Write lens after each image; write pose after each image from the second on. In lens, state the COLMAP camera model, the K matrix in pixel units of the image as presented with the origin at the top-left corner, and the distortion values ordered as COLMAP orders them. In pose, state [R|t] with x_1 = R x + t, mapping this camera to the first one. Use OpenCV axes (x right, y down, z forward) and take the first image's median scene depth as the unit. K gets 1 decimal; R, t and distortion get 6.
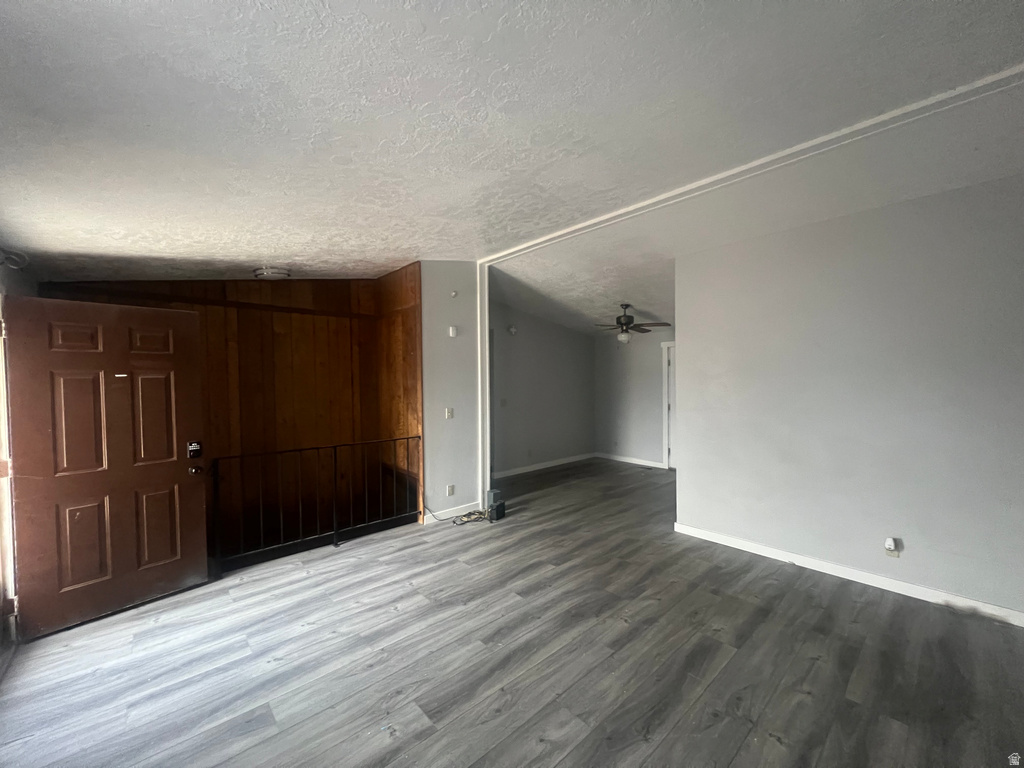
lens RADIAL K [[408.3, 0, 508.3], [0, 408.3, 390.5], [0, 0, 1]] dist [-0.001331, 0.000918]
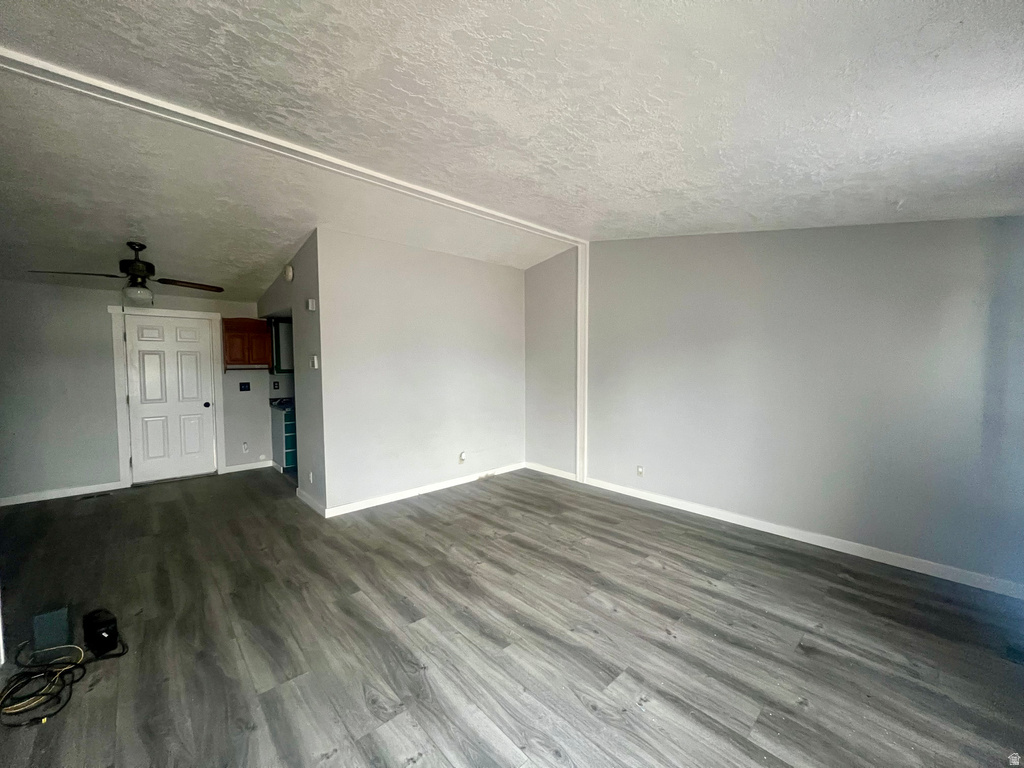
lens RADIAL K [[408.3, 0, 514.5], [0, 408.3, 388.5], [0, 0, 1]] dist [-0.001331, 0.000918]
pose [[-0.024758, -0.055413, 0.998157, -0.778997], [0.029286, 0.997994, 0.056130, 0.001665], [-0.999264, 0.030622, -0.023085, 0.829559]]
